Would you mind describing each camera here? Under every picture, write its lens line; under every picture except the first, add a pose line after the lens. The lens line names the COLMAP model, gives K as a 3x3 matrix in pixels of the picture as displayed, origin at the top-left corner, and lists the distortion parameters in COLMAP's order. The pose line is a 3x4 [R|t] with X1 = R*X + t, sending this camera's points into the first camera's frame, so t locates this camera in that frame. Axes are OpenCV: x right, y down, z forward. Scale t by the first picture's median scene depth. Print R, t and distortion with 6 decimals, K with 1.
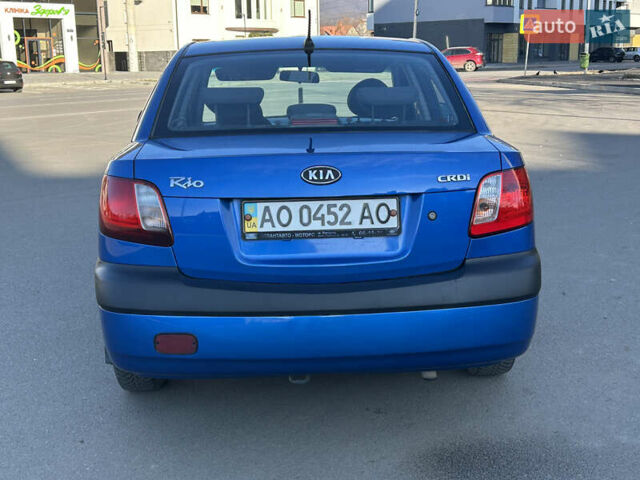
lens RADIAL K [[857.1, 0, 340.4], [0, 857.1, 252.4], [0, 0, 1]] dist [0.061781, 0.000000]
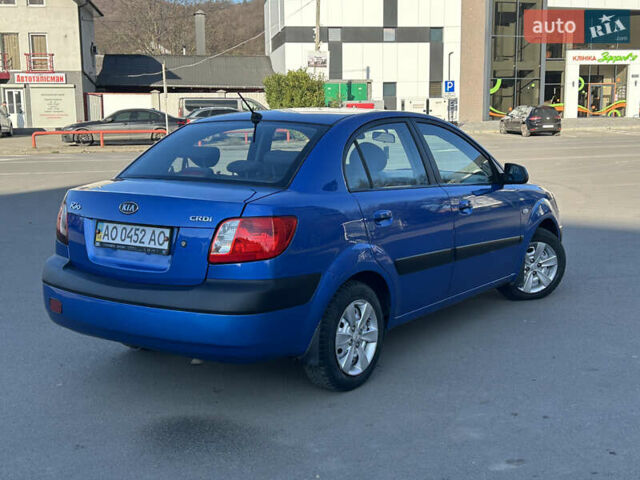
lens RADIAL K [[857.1, 0, 313.3], [0, 857.1, 245.8], [0, 0, 1]] dist [0.061781, 0.000000]
pose [[0.775851, 0.109374, -0.621363, 1.137610], [-0.143344, 0.989661, -0.004780, -0.062671], [0.614417, 0.092778, 0.783508, 0.030960]]
